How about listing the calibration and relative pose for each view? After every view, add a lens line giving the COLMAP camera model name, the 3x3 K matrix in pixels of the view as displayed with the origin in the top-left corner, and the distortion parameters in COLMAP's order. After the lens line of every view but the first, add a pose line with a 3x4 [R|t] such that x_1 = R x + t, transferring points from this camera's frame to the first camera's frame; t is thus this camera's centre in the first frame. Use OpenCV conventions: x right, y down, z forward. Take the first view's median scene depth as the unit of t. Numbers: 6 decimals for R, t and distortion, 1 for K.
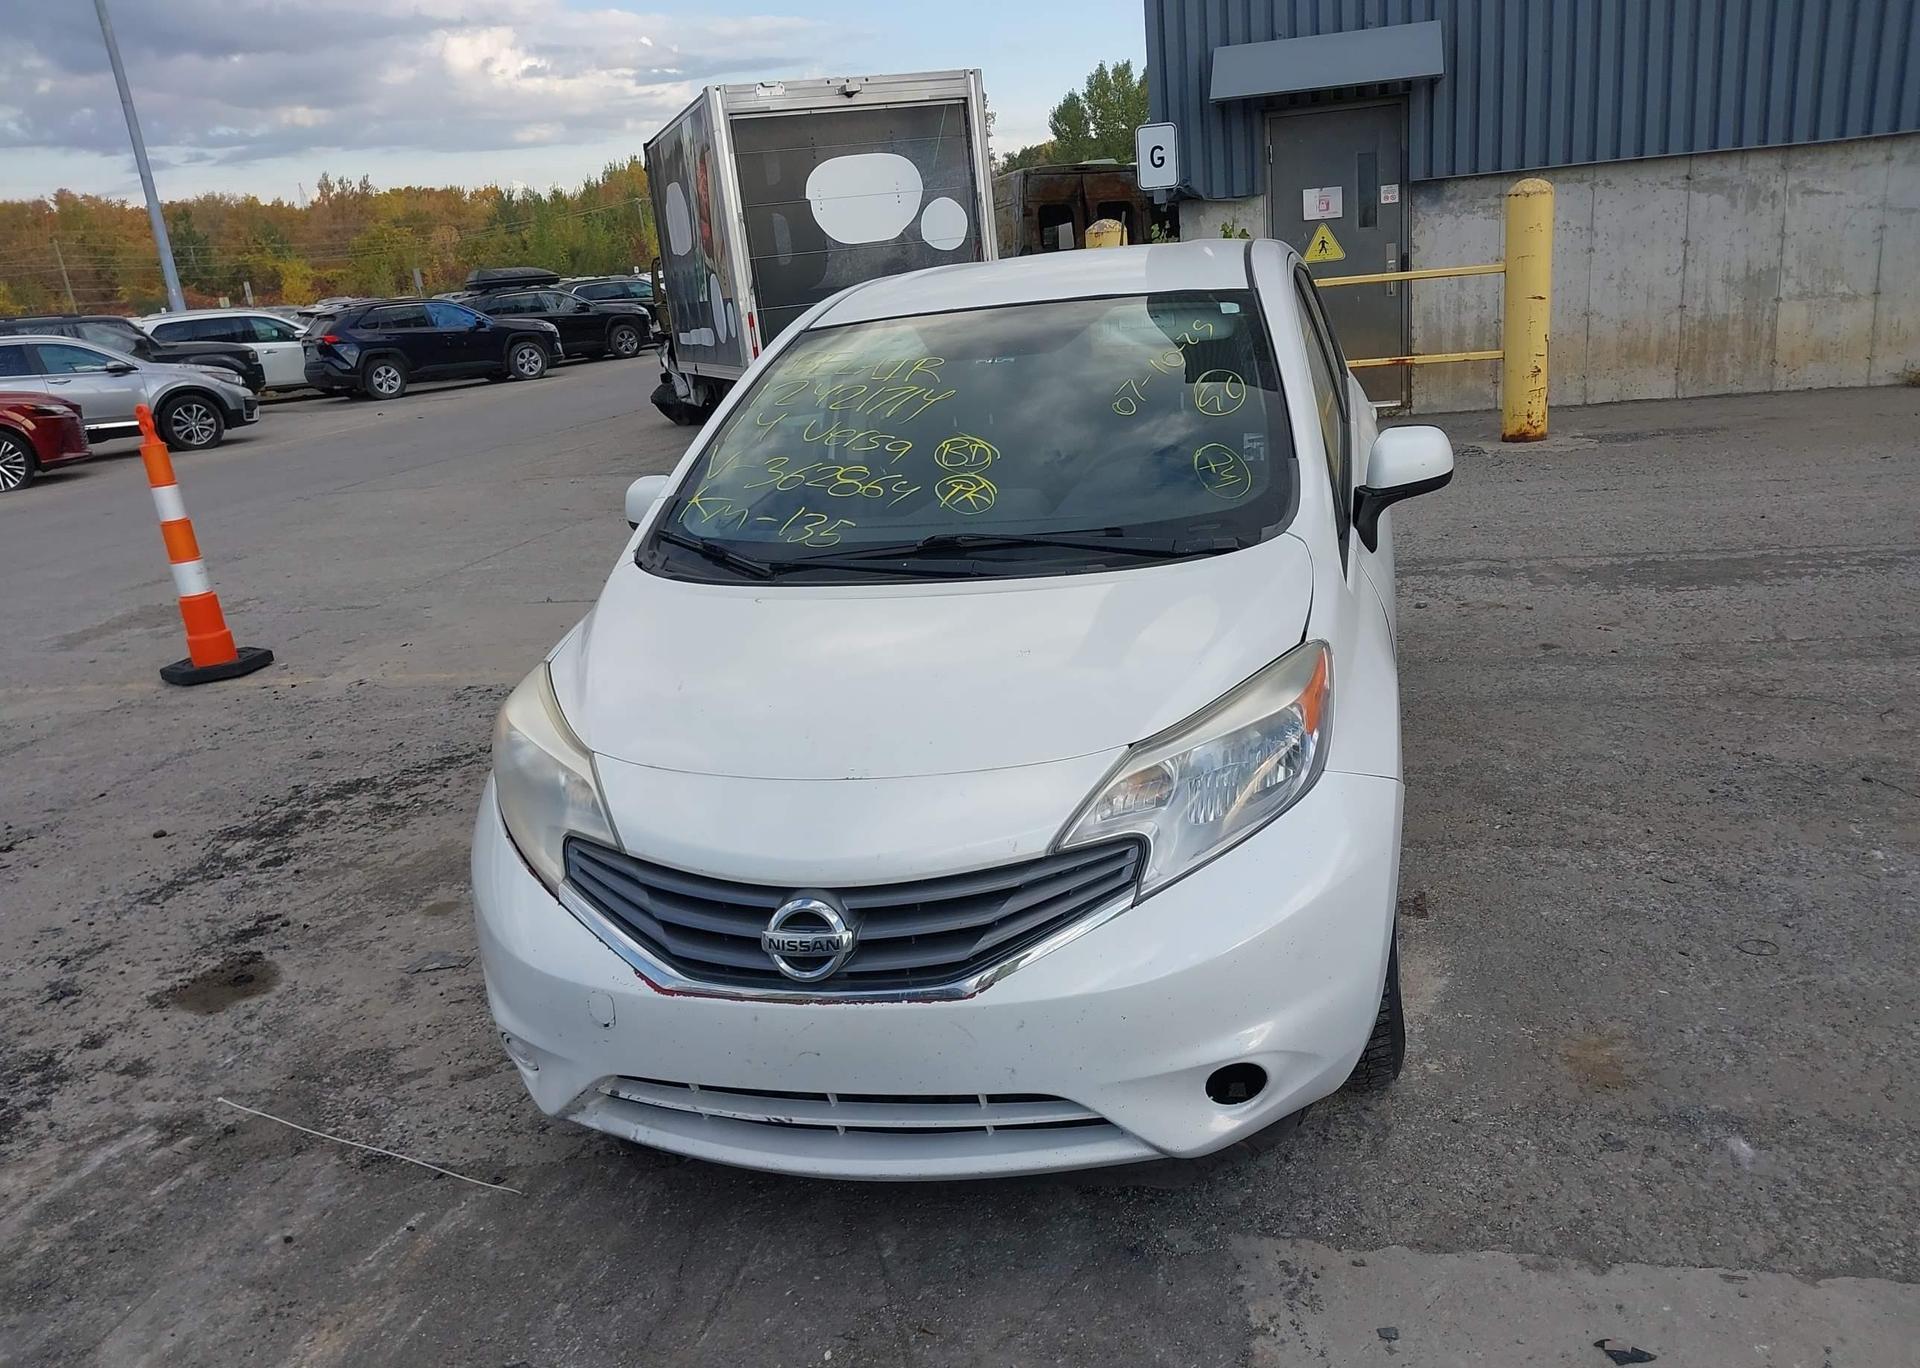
lens RADIAL K [[1512.0, 0, 979.5], [0, 1512.0, 685.7], [0, 0, 1]] dist [0.034285, -0.039038]
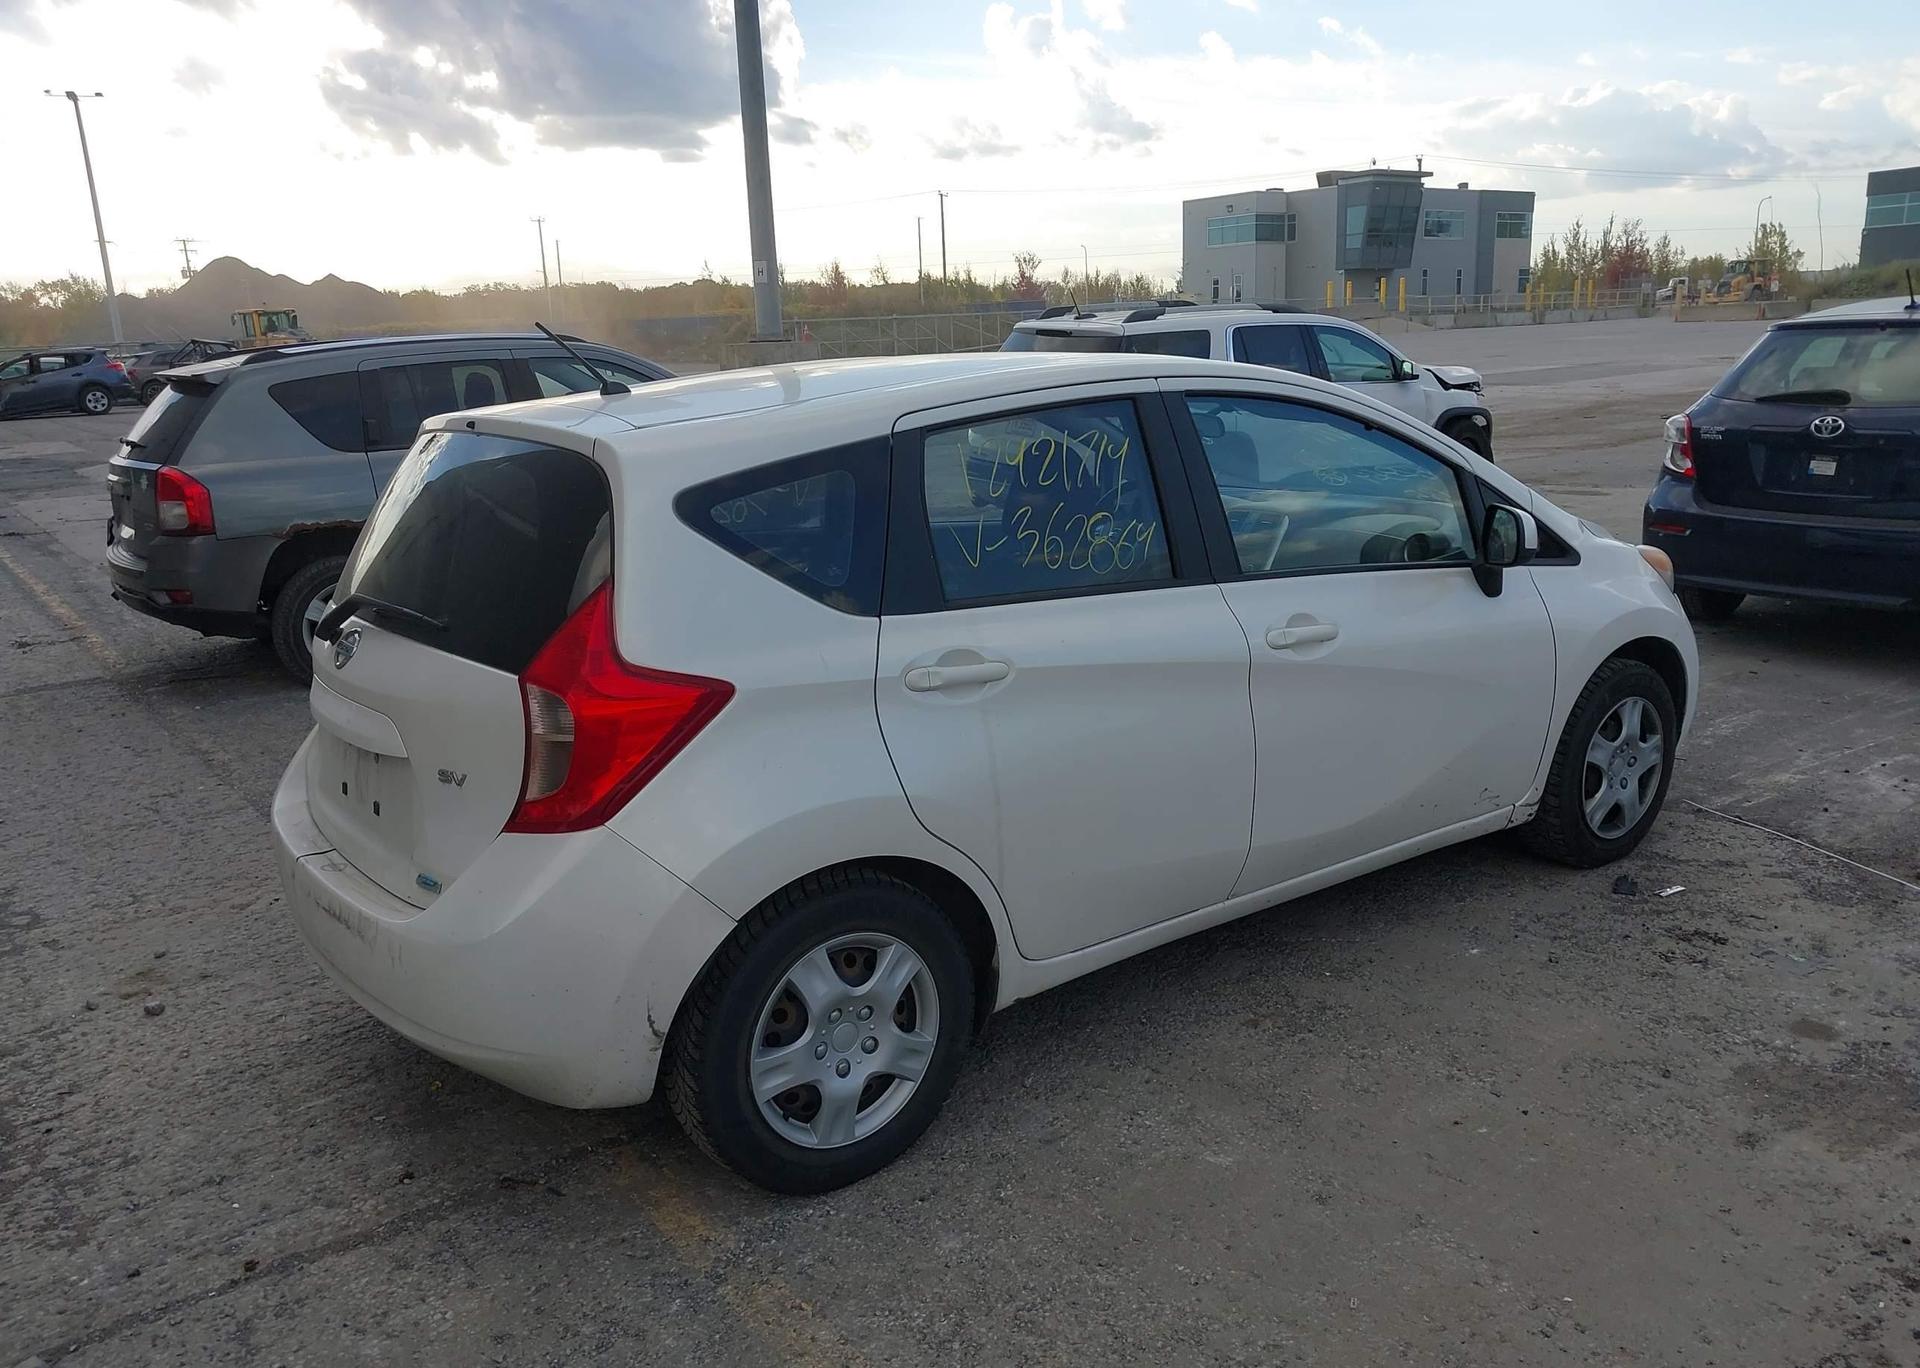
lens RADIAL K [[1490.3, 0, 955.0], [0, 1490.3, 689.7], [0, 0, 1]] dist [0.031094, -0.029516]
pose [[-0.760981, -0.027192, 0.648204, -0.390202], [0.285828, 0.882879, 0.372595, -0.339696], [-0.582417, 0.468812, -0.664082, 1.291187]]
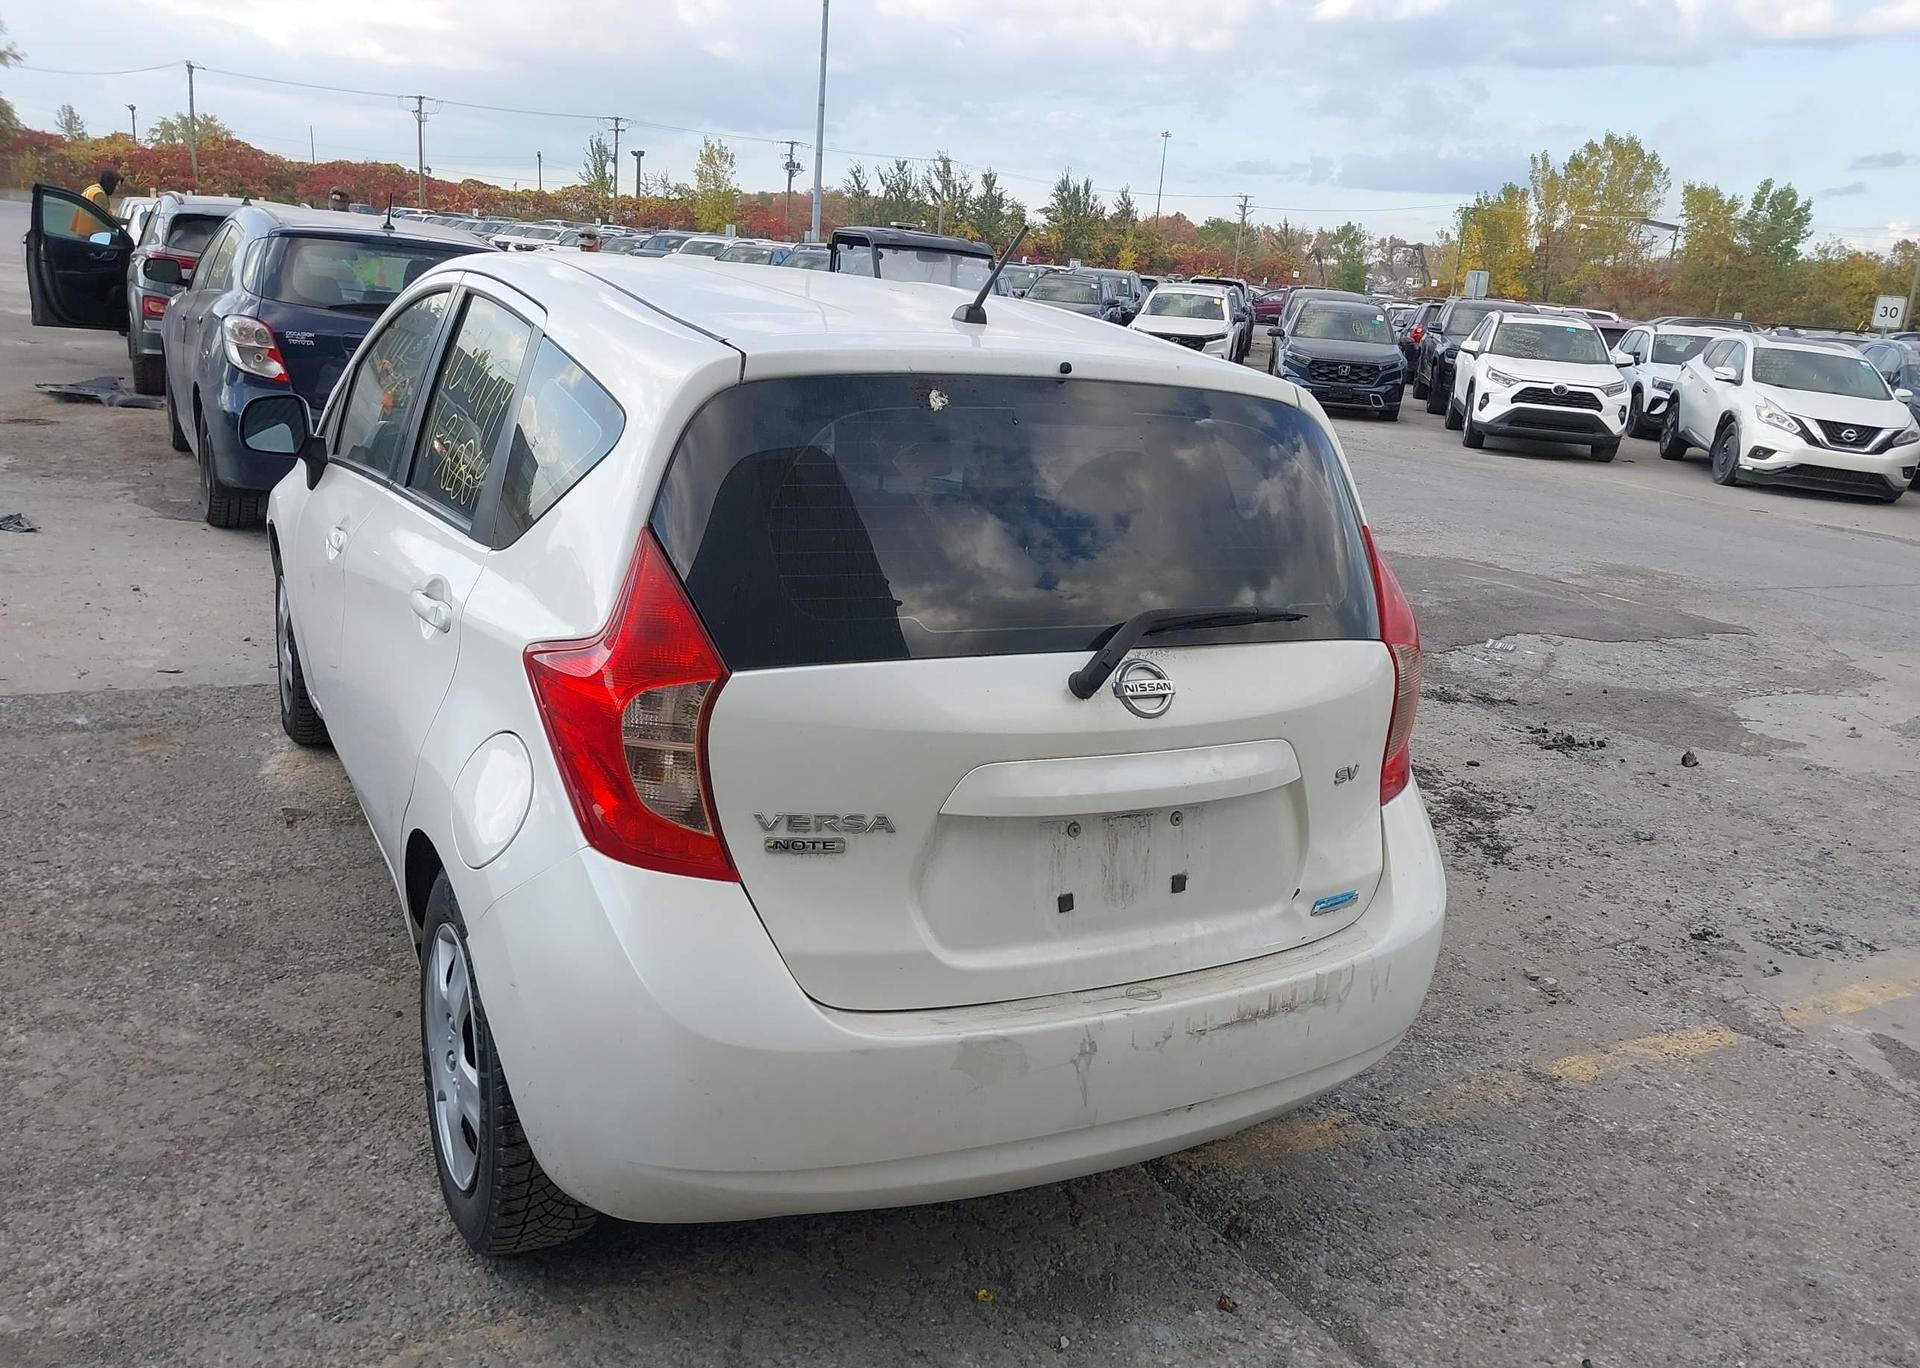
lens RADIAL K [[1529.3, 0, 987.2], [0, 1529.3, 689.7], [0, 0, 1]] dist [0.024241, -0.020696]
pose [[-0.736494, 0.206553, -0.644137, 0.401815], [-0.205910, 0.838594, 0.504342, -0.400729], [0.644342, 0.504080, -0.575088, 1.248714]]
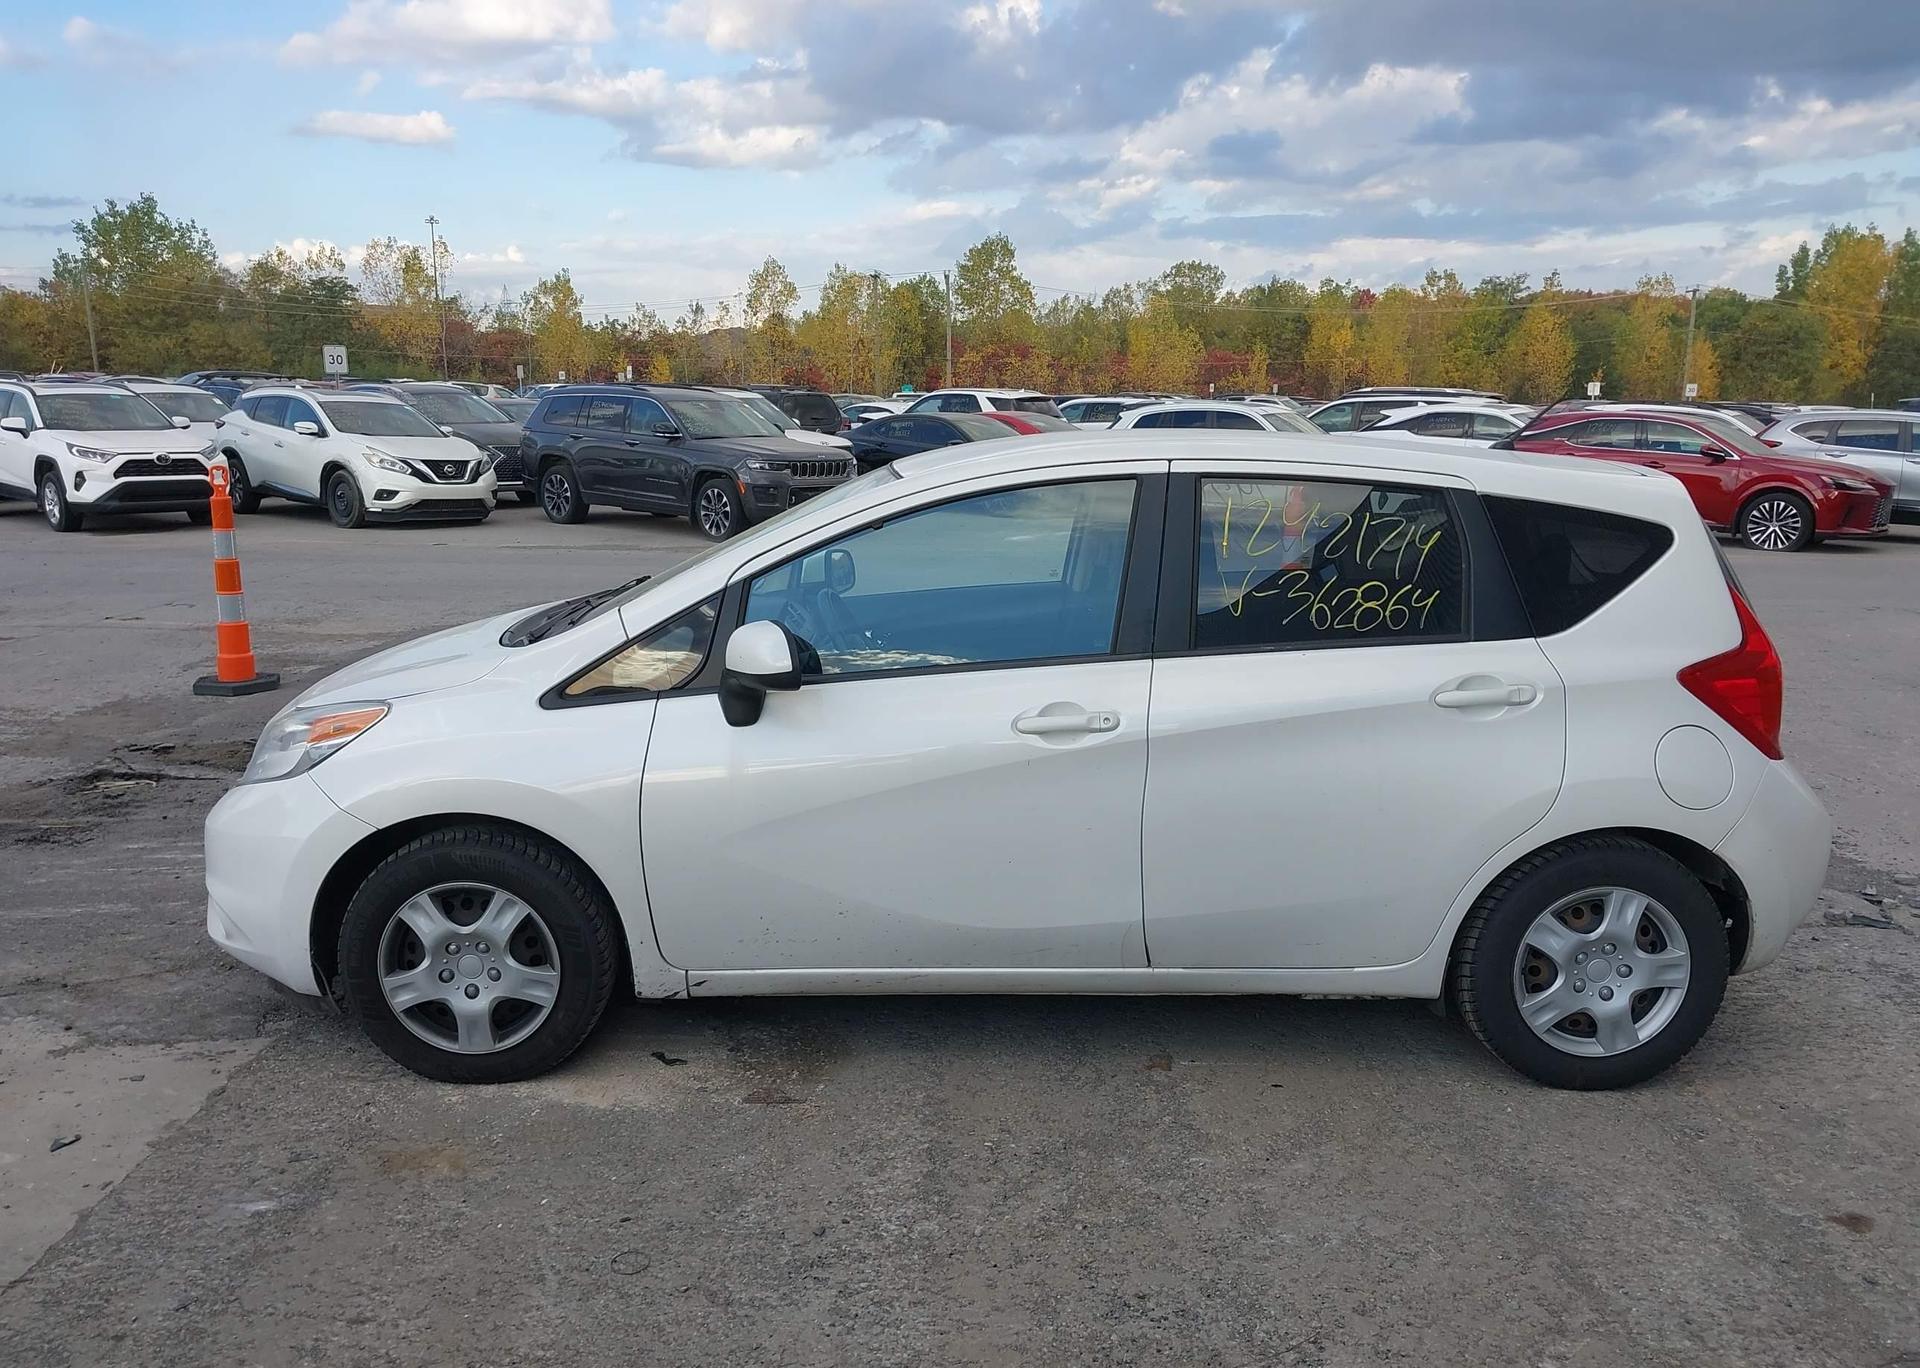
lens RADIAL K [[1512.0, 0, 979.5], [0, 1512.0, 685.7], [0, 0, 1]] dist [0.034285, -0.039038]
pose [[0.259802, 0.272539, -0.926405, 0.746278], [-0.305708, 0.933217, 0.188810, -0.214544], [0.915994, 0.234156, 0.325769, 0.471690]]
